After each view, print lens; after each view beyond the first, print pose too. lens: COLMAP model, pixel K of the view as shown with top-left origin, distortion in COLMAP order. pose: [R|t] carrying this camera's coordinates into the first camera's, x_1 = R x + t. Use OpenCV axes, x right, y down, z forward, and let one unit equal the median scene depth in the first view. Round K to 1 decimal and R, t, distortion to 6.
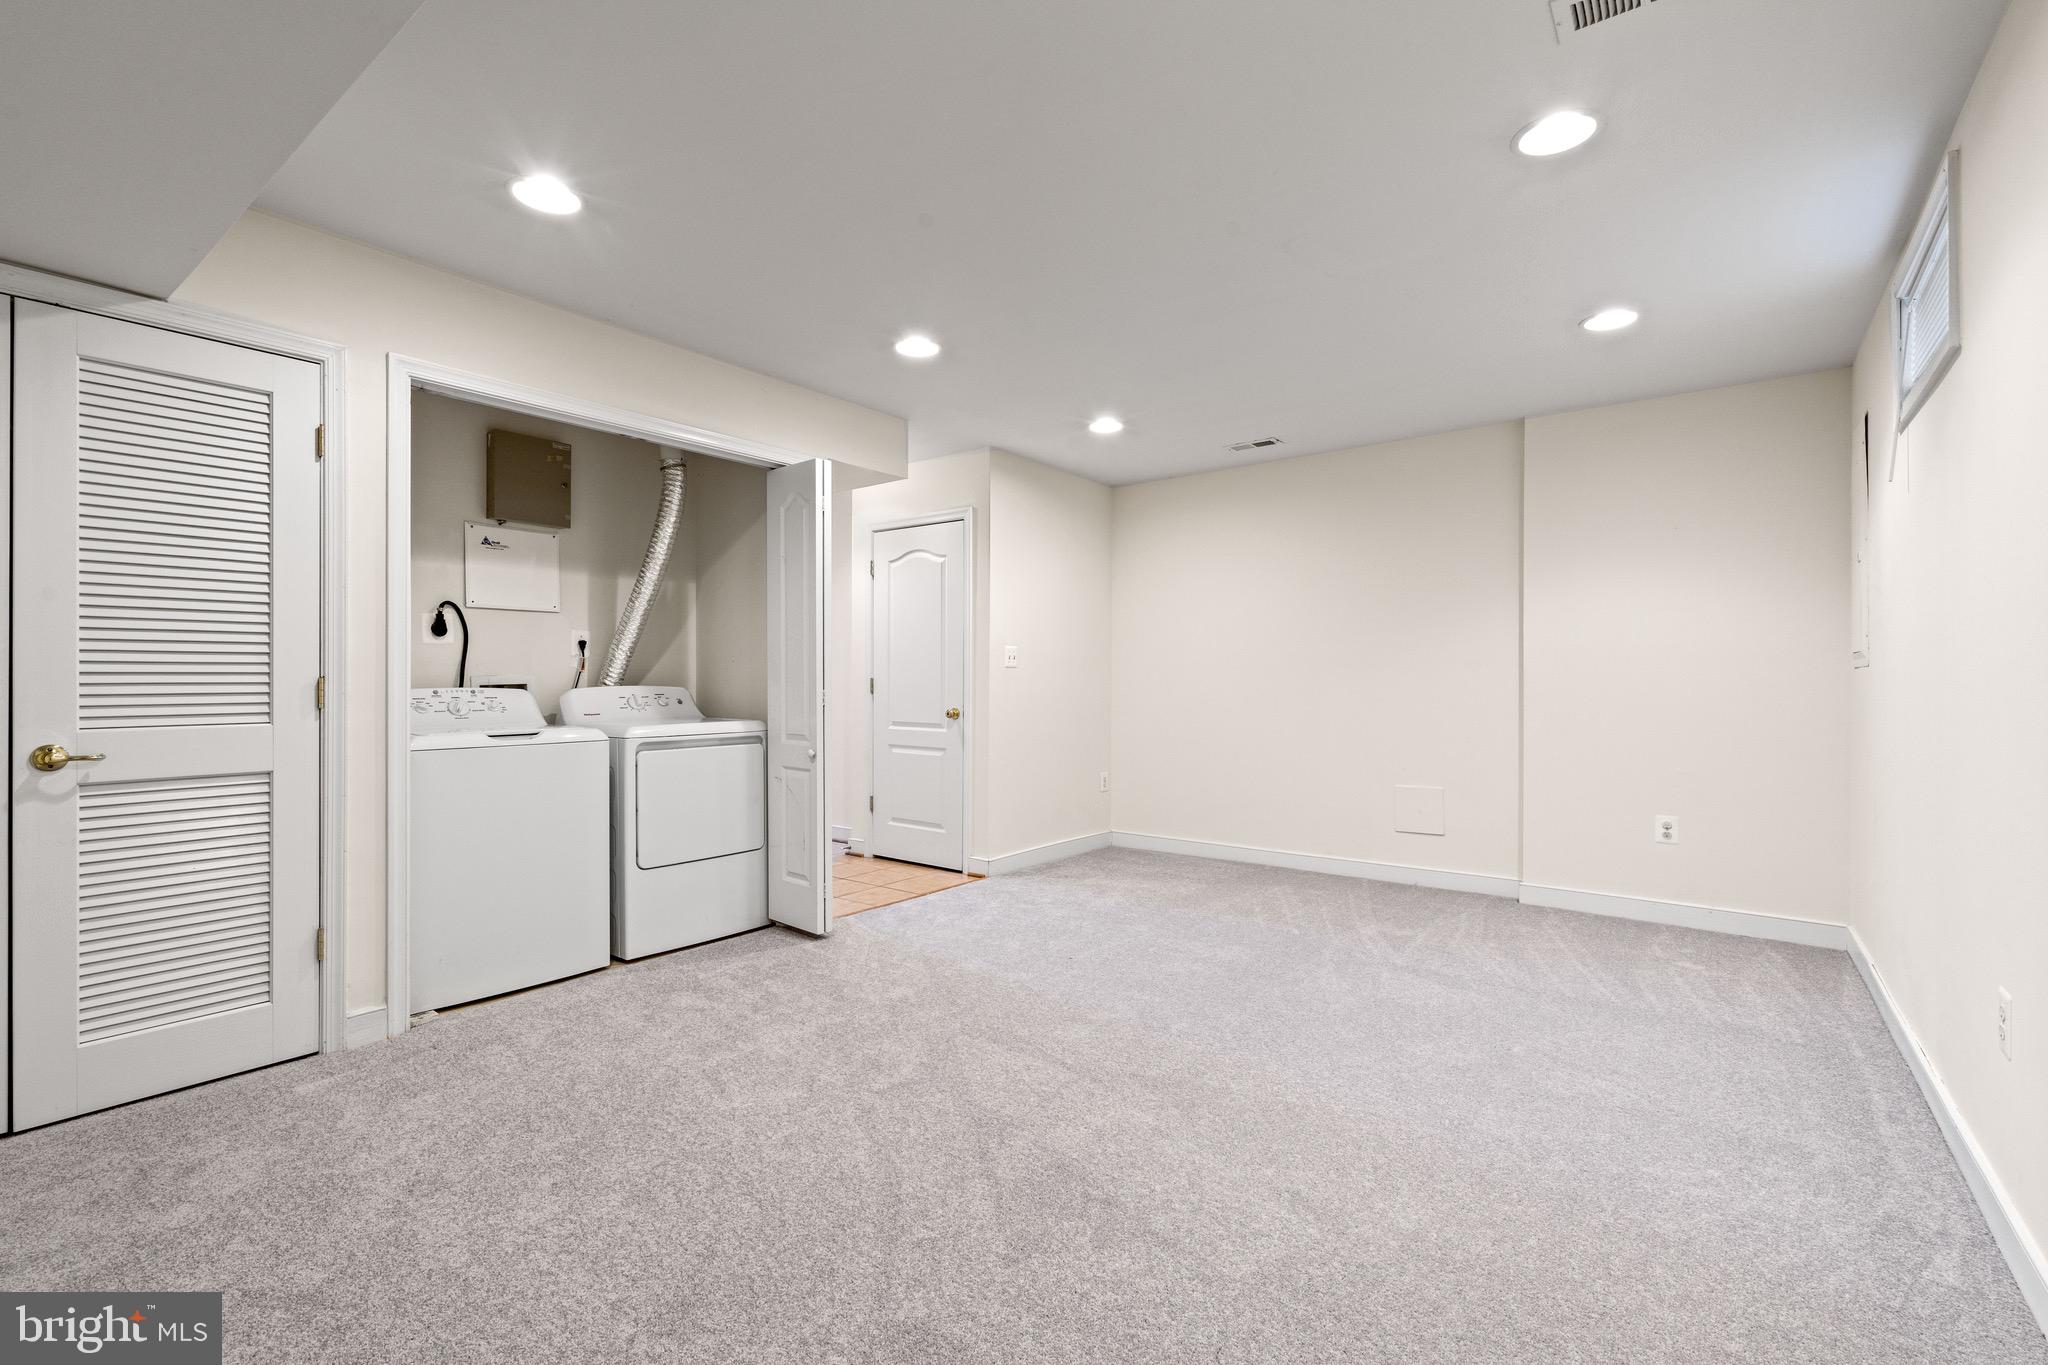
lens RADIAL K [[893.4, 0, 1024.0], [0, 893.4, 682.5], [0, 0, 1]] dist [-0.002250, -0.000173]
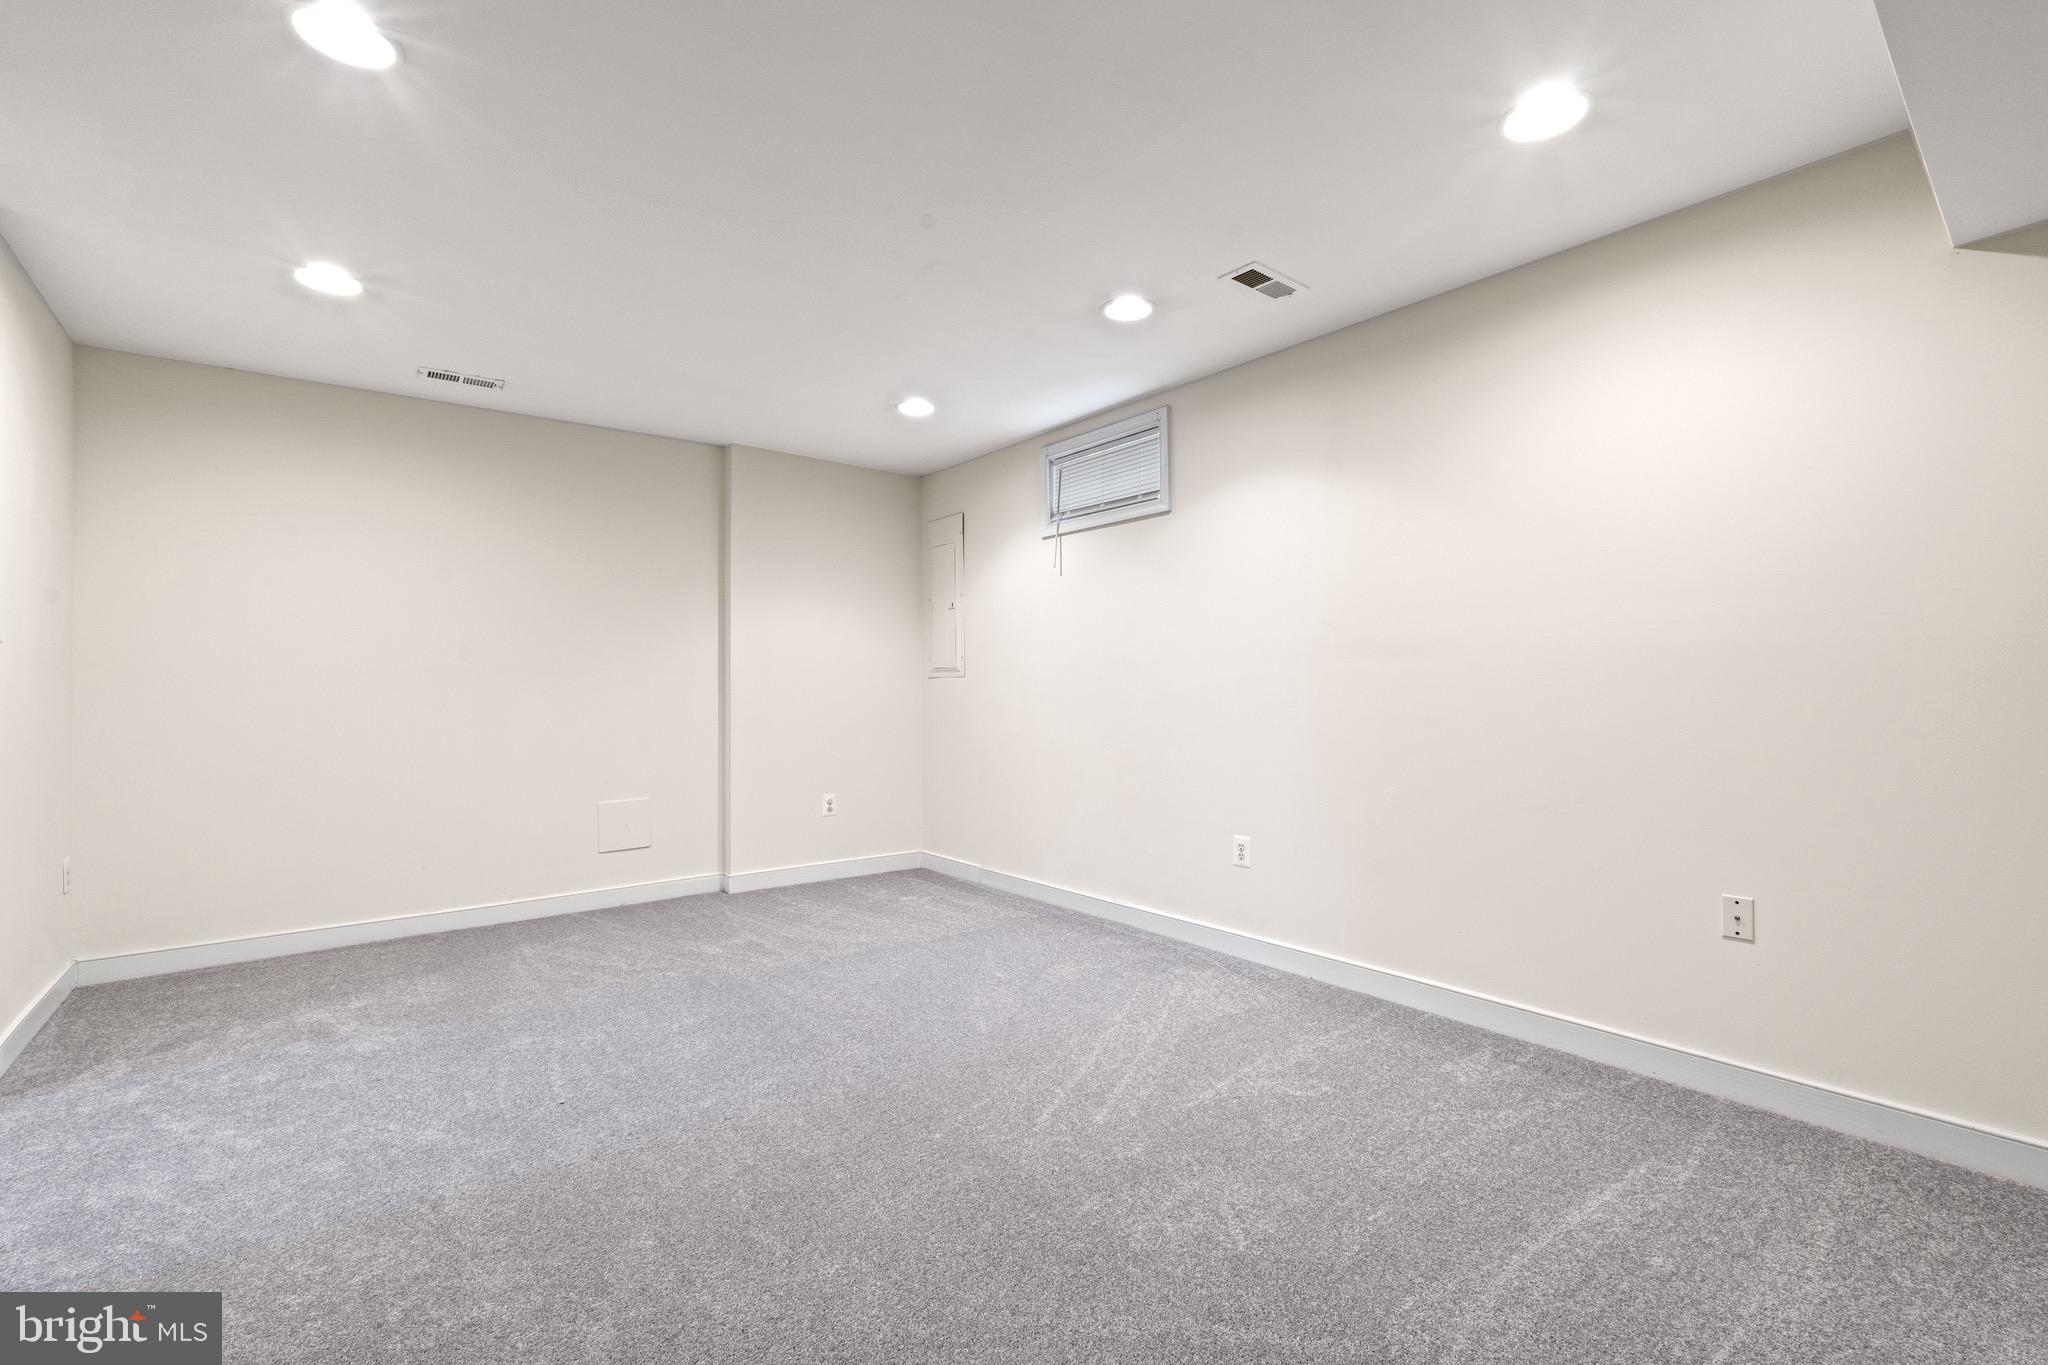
lens RADIAL K [[893.4, 0, 1024.0], [0, 893.4, 682.5], [0, 0, 1]] dist [-0.002250, -0.000173]
pose [[0.239023, 0.001066, 0.971013, -0.457827], [0.008106, 0.999962, -0.003093, -0.002641], [-0.970980, 0.008610, 0.239005, 0.442006]]
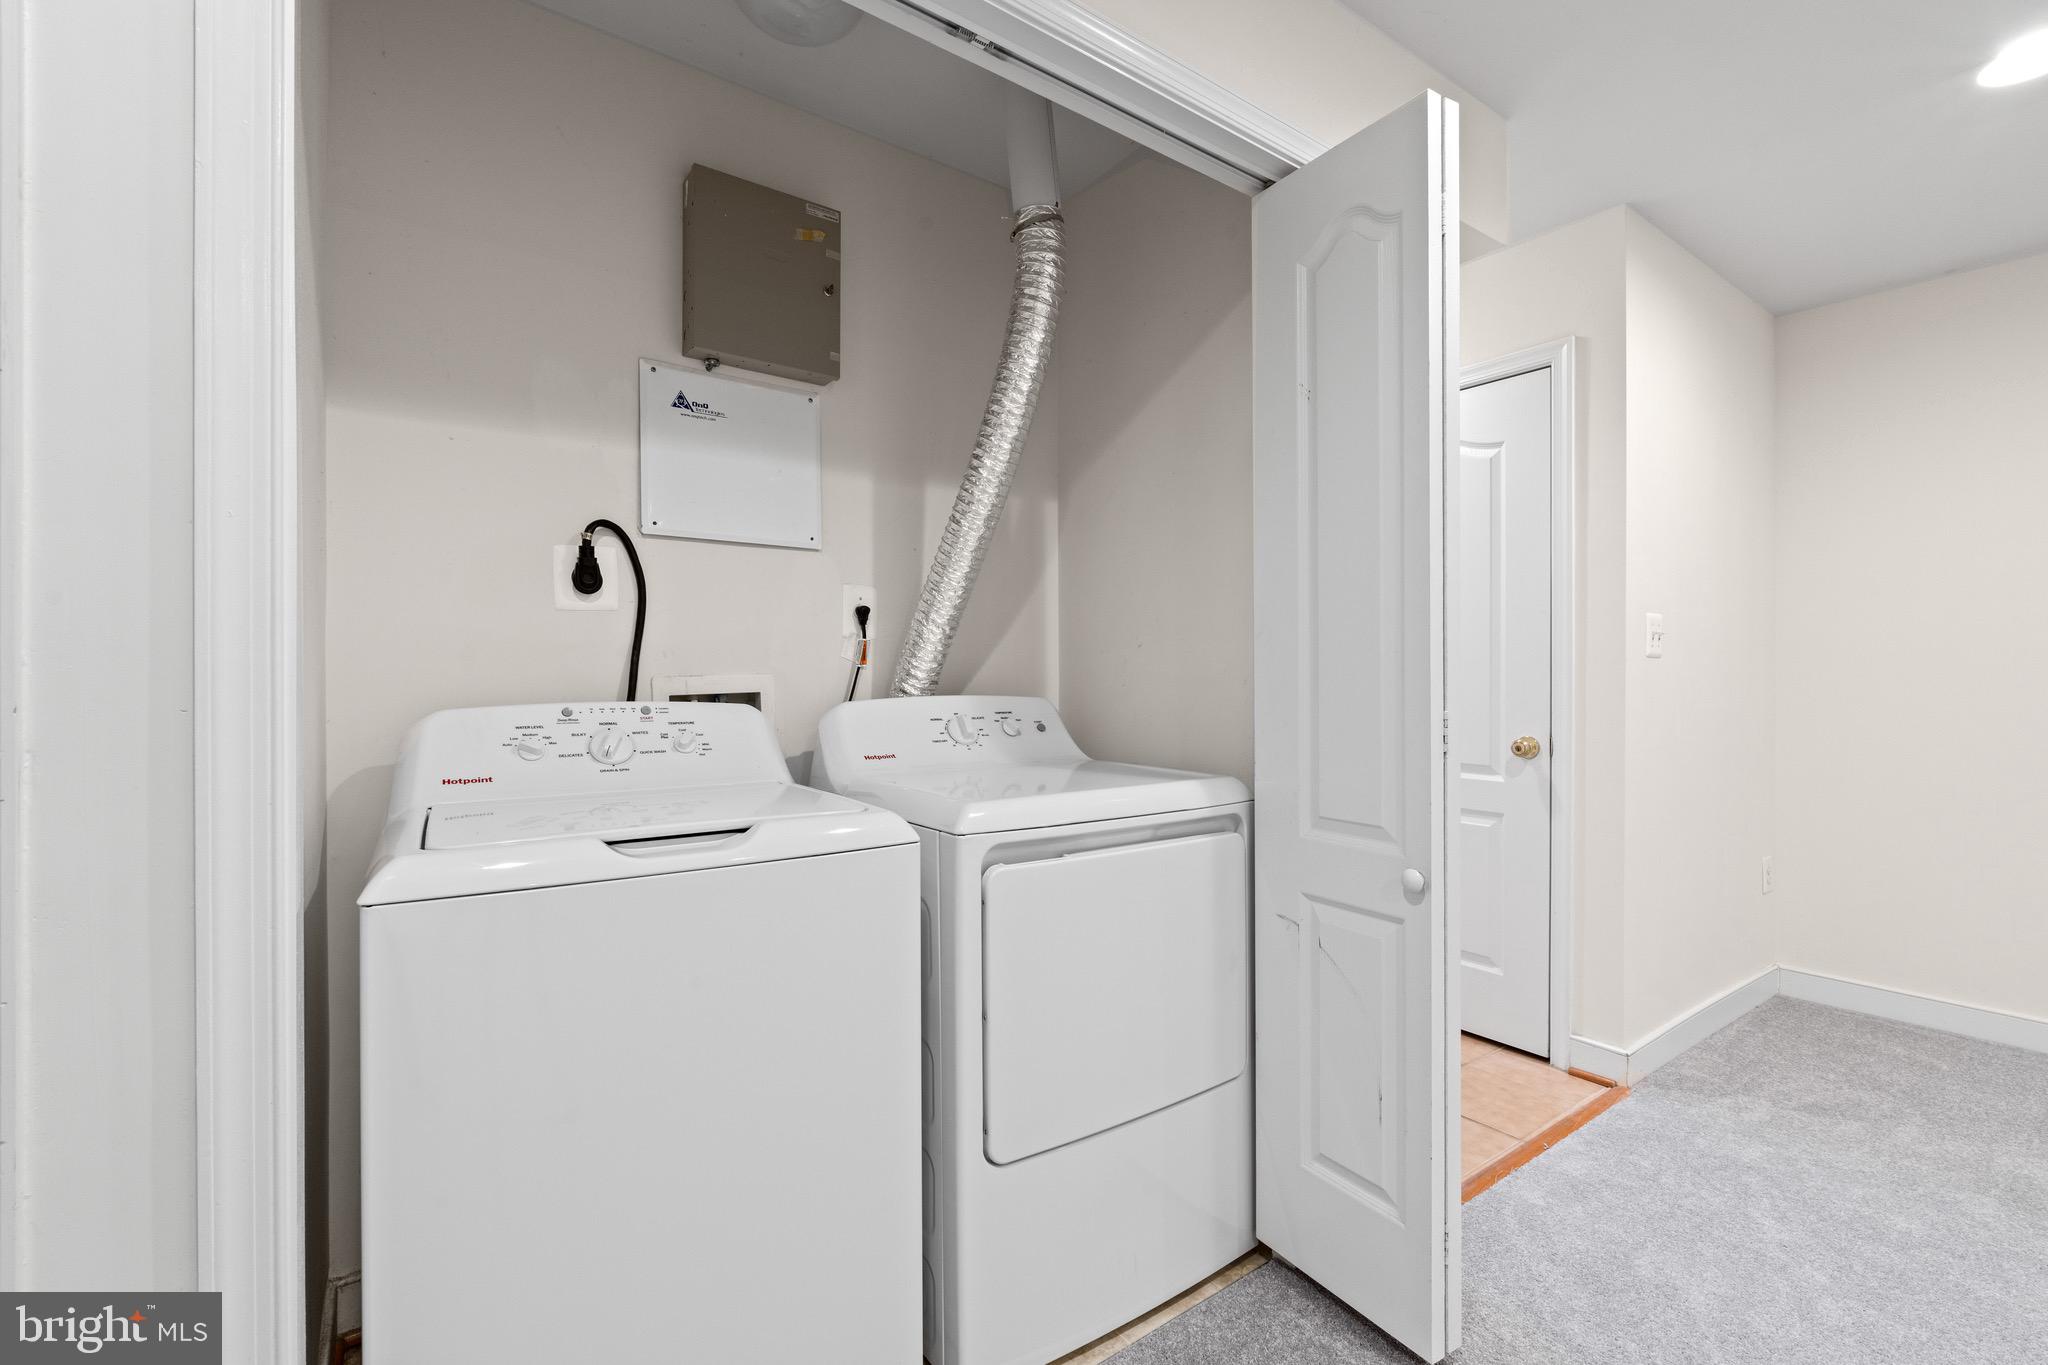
lens RADIAL K [[893.4, 0, 1024.0], [0, 893.4, 682.5], [0, 0, 1]] dist [-0.002250, -0.000173]
pose [[0.957412, -0.003263, -0.288707, -0.268883], [0.002517, 0.999992, -0.002955, -0.002251], [0.288714, 0.002103, 0.957413, 0.558086]]
